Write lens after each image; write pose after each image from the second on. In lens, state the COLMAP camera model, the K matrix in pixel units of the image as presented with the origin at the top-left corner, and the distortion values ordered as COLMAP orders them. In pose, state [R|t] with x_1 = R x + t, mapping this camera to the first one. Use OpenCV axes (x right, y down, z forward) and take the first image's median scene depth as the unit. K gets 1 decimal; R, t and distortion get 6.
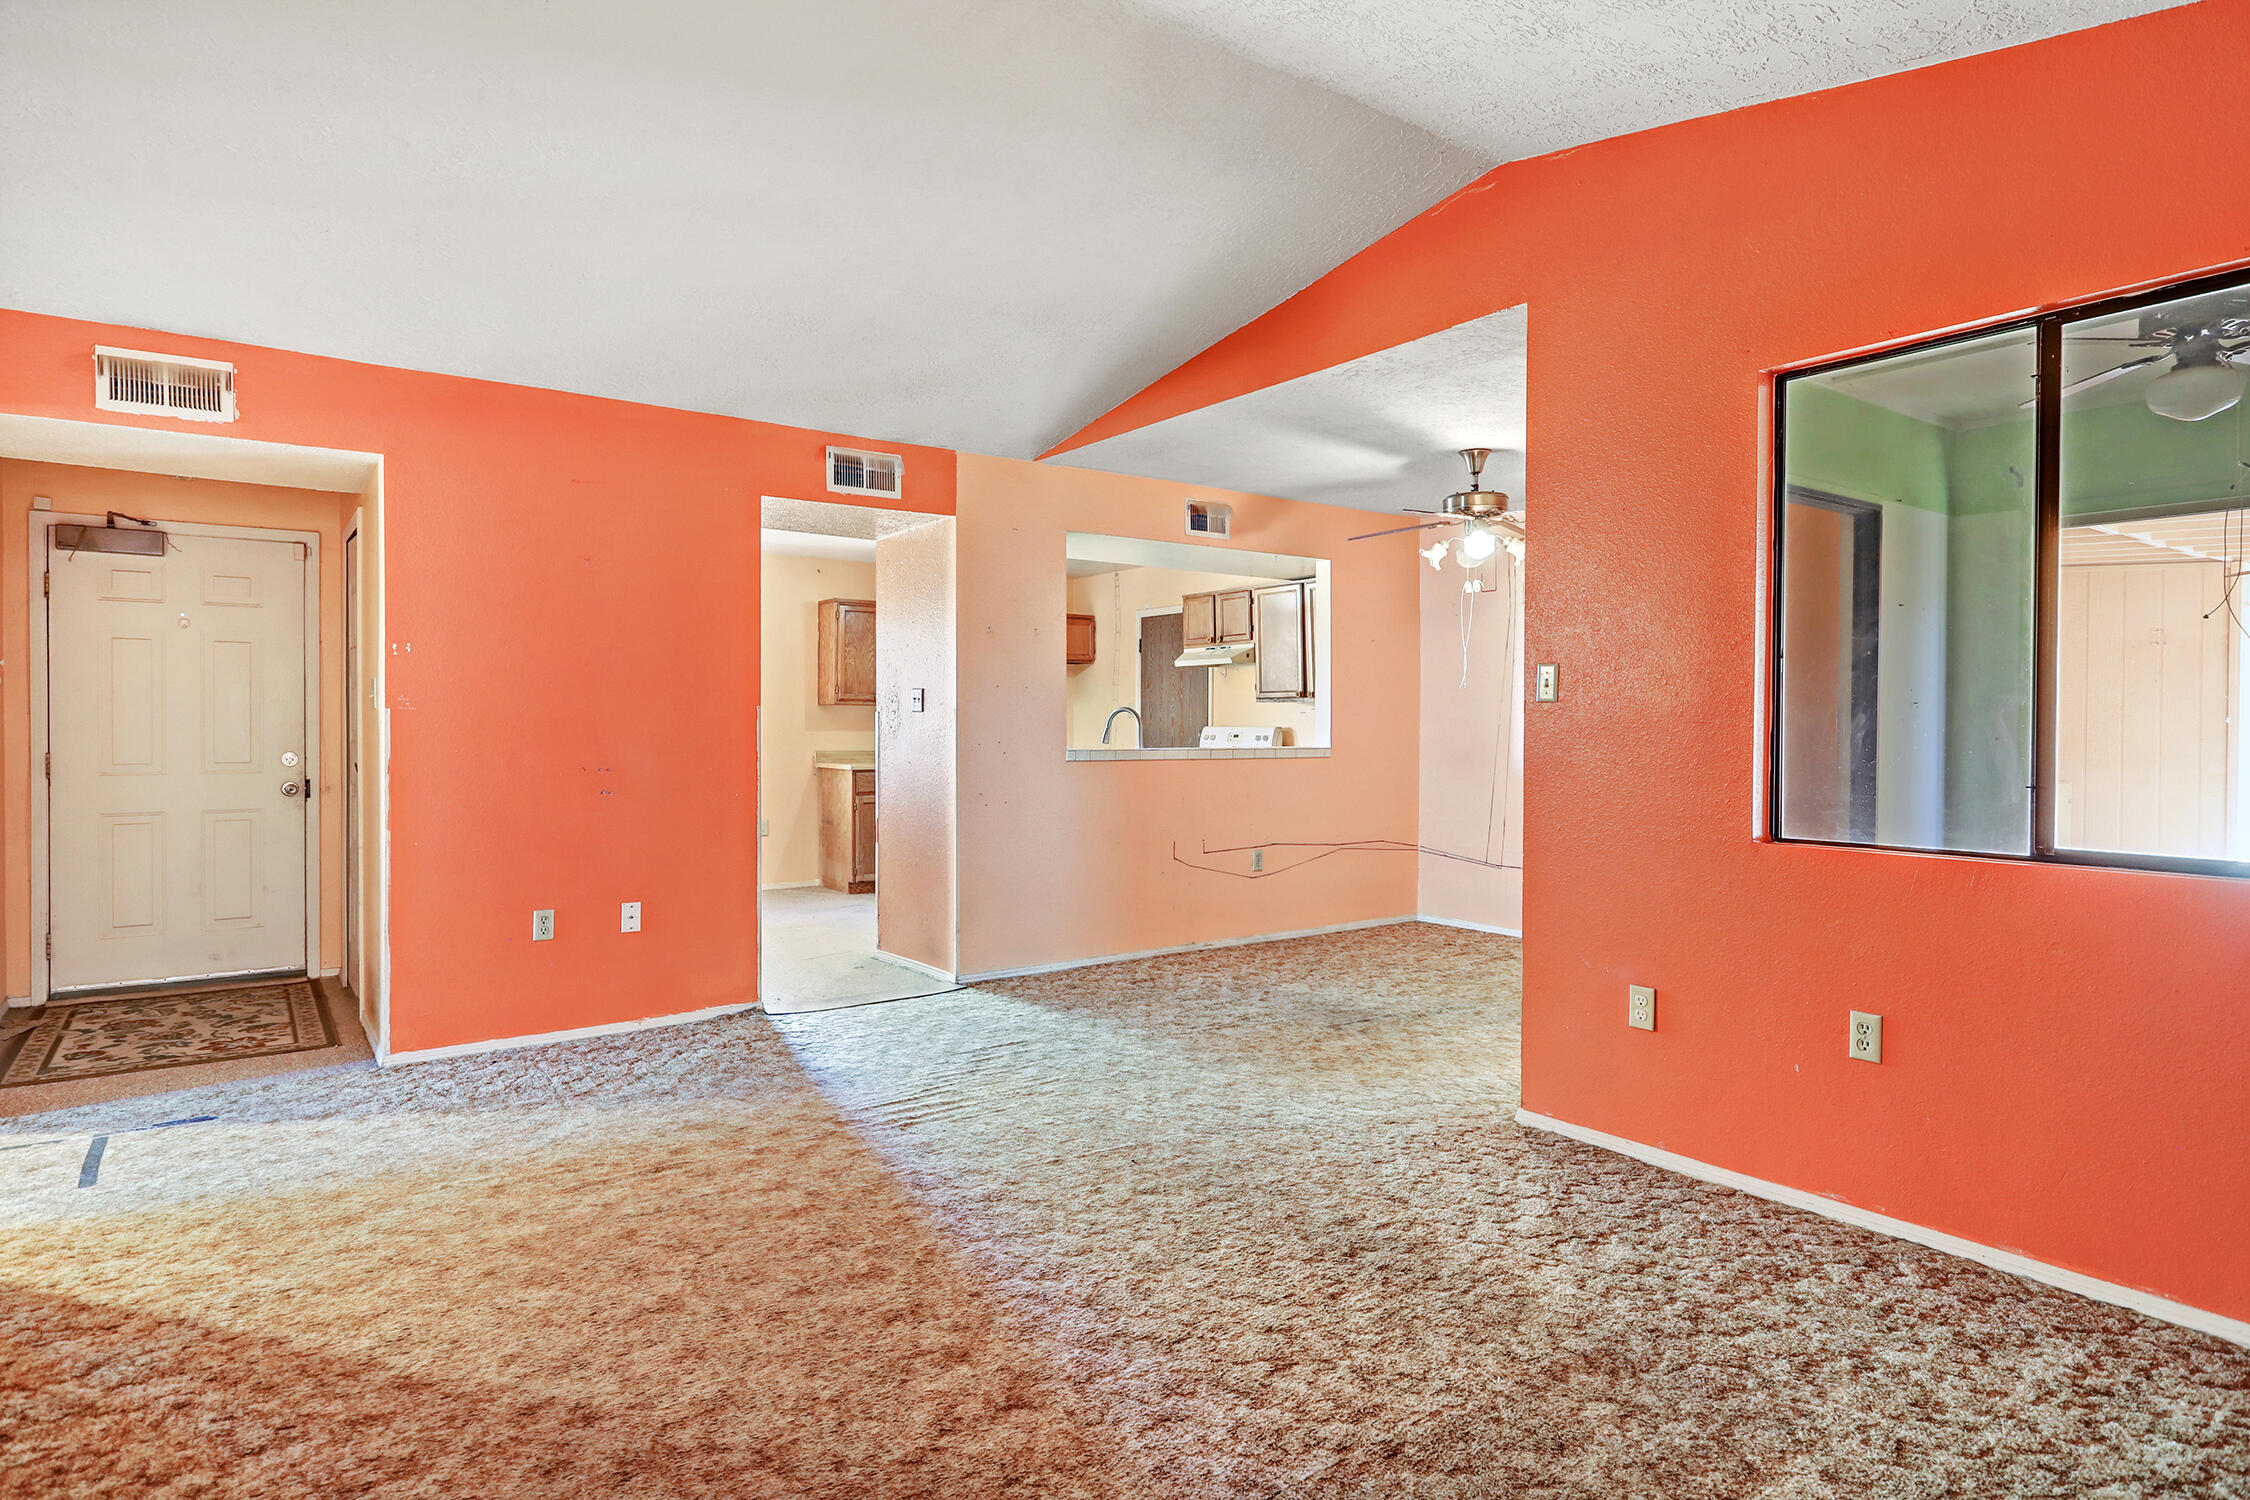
lens RADIAL K [[1243.6, 0, 1129.6], [0, 1243.6, 735.8], [0, 0, 1]] dist [0.002542, 0.000794]
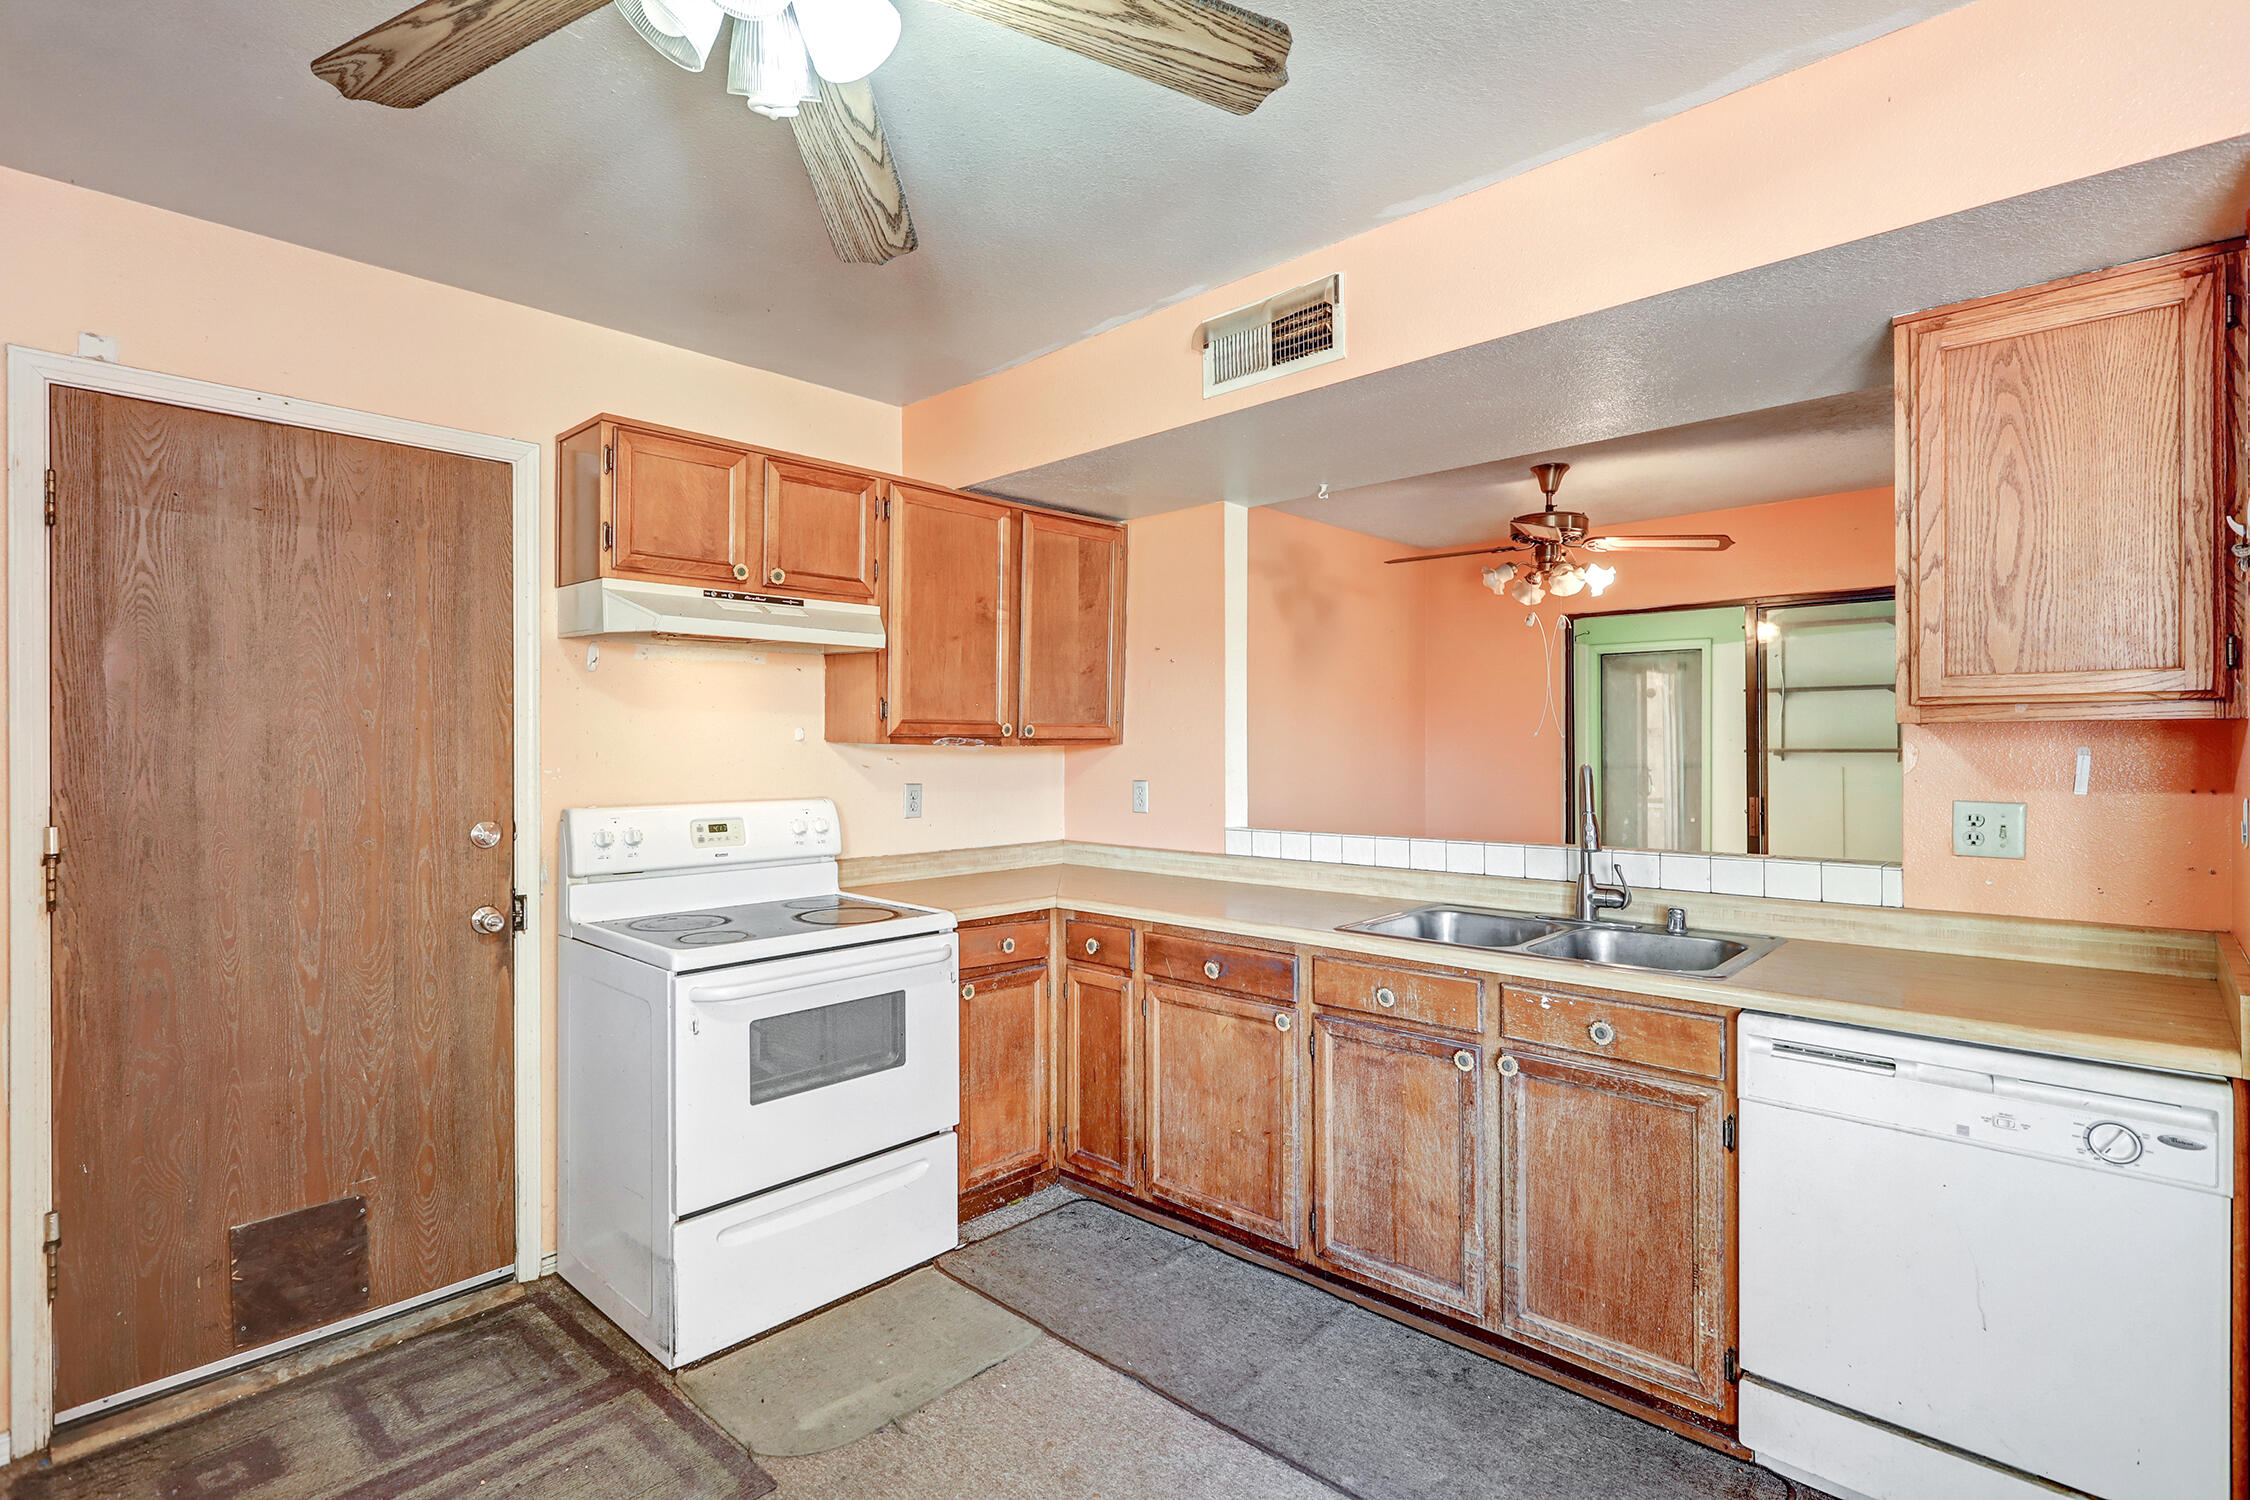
lens RADIAL K [[1064.0, 0, 1125.0], [0, 1064.0, 750.0], [0, 0, 1]] dist [0.000036, 0.002062]
pose [[-0.184813, -0.002238, 0.982771, -0.738727], [0.012976, 0.999905, 0.004717, -0.068035], [-0.982688, 0.013624, -0.184766, 2.625688]]
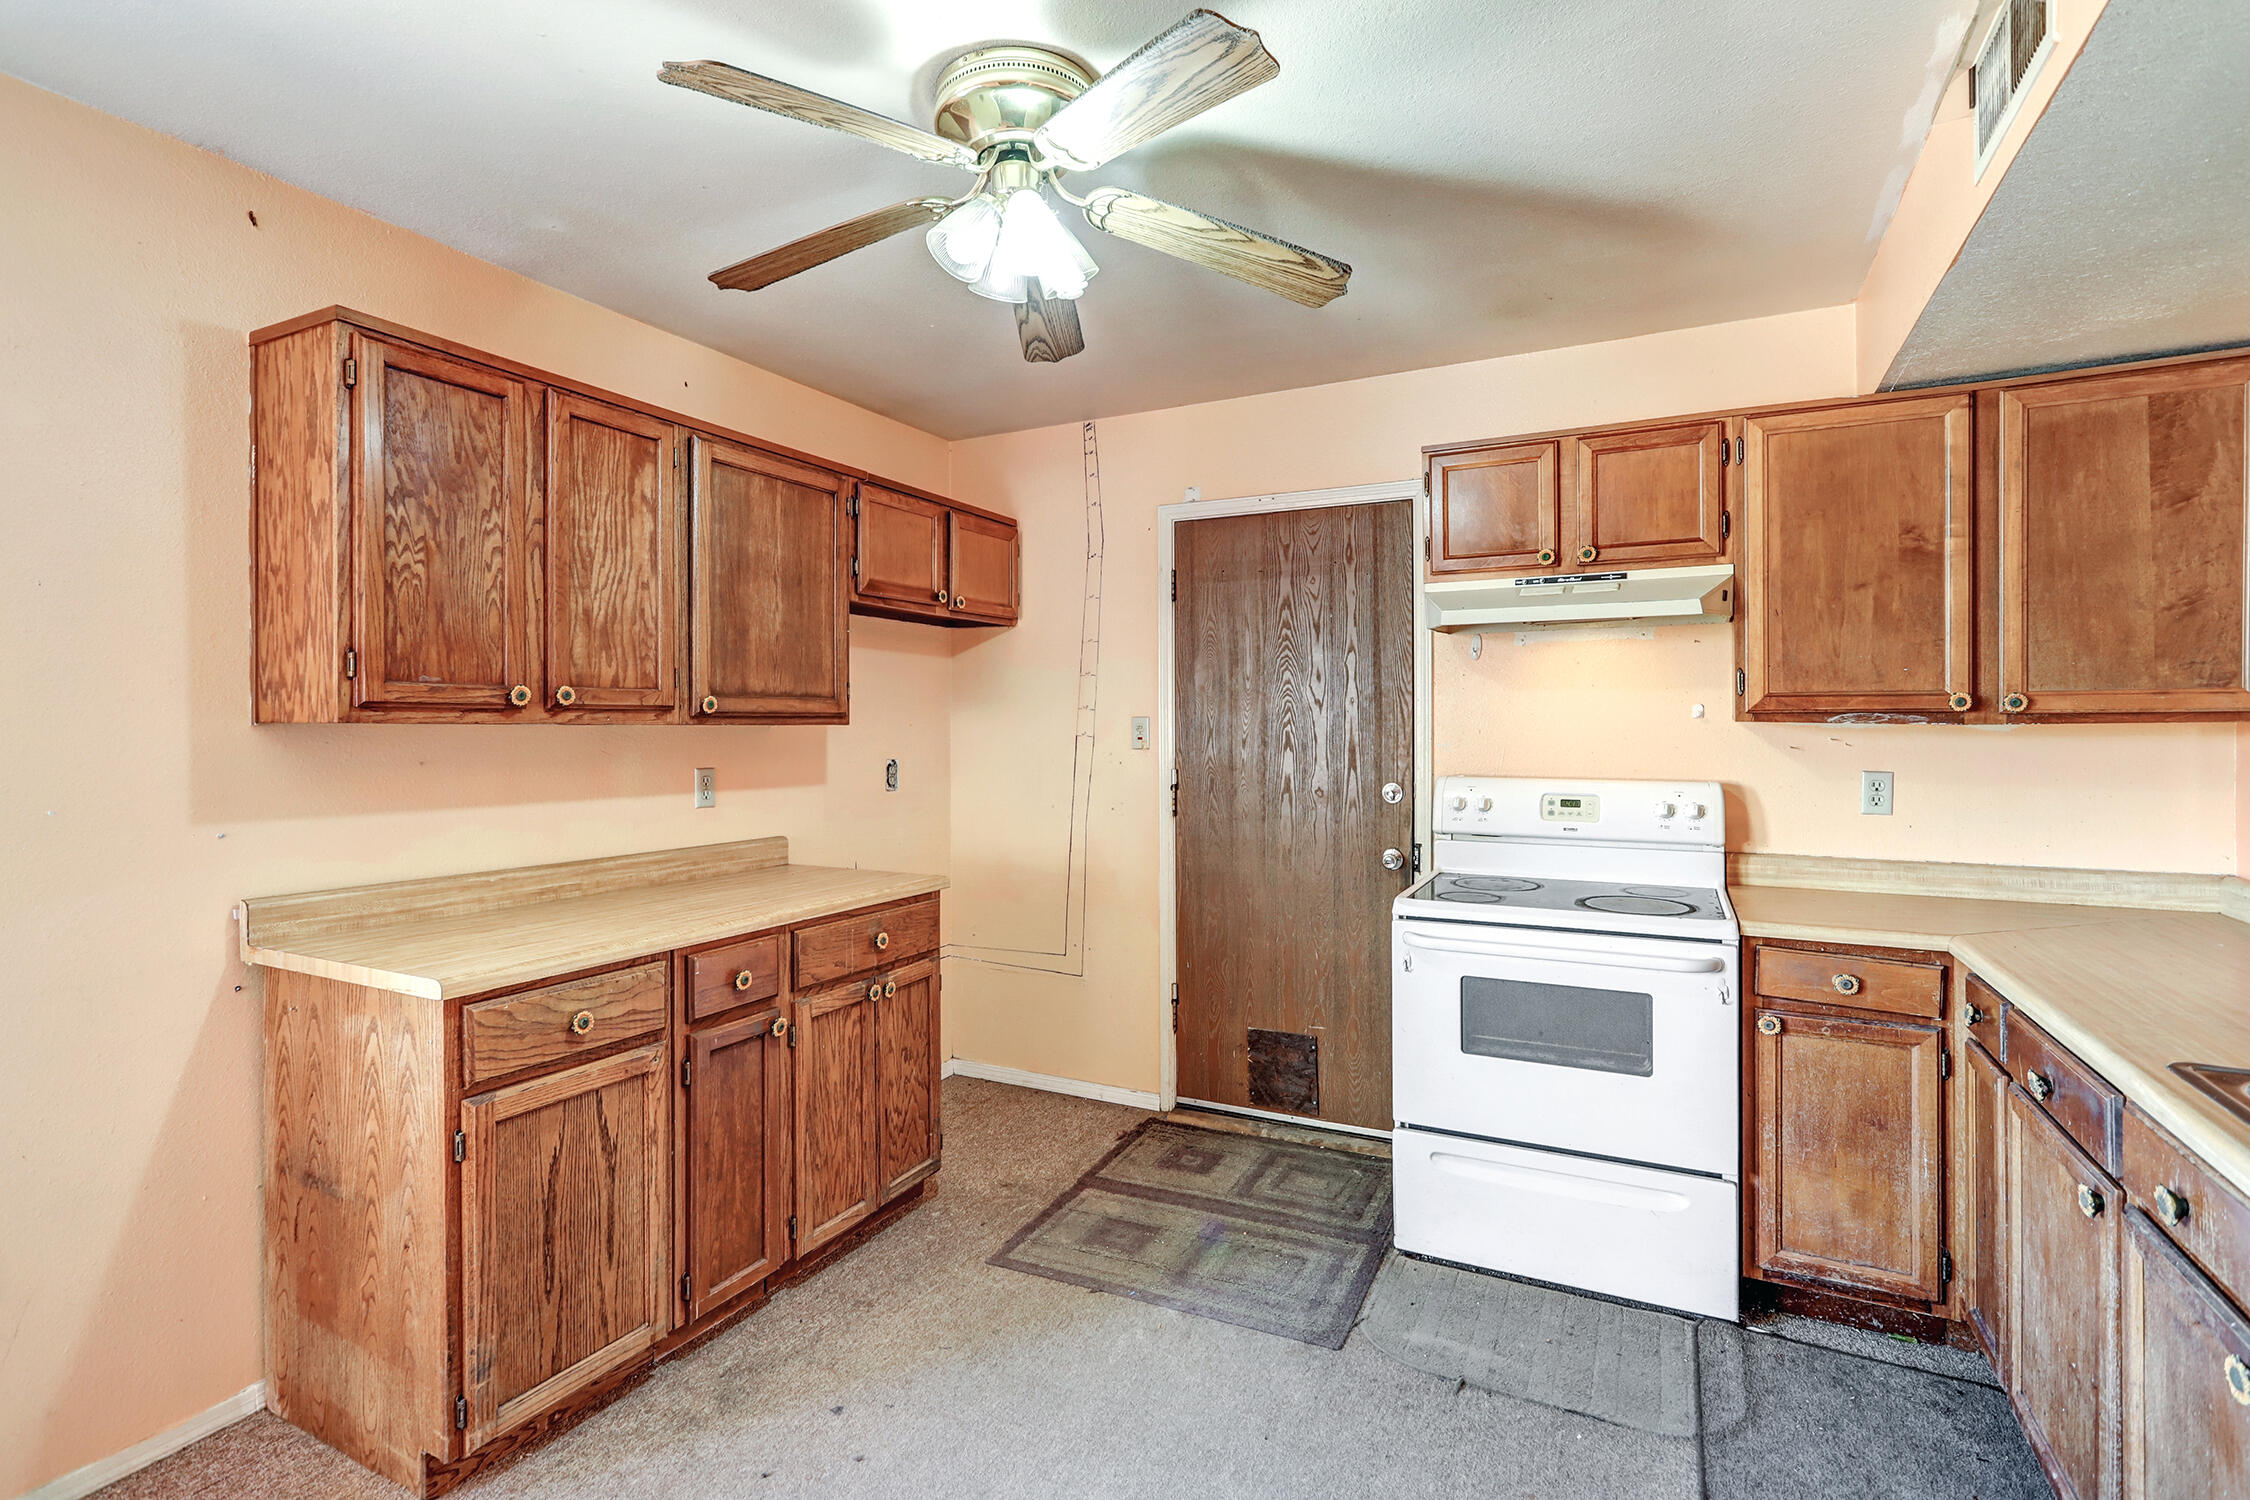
lens RADIAL K [[1072.0, 0, 1127.1], [0, 1072.0, 732.0], [0, 0, 1]] dist [-0.002231, 0.000673]
pose [[0.890913, -0.003837, 0.454158, -0.568507], [0.005503, 0.999982, -0.002346, -0.064683], [-0.454141, 0.004589, 0.890918, 2.154213]]
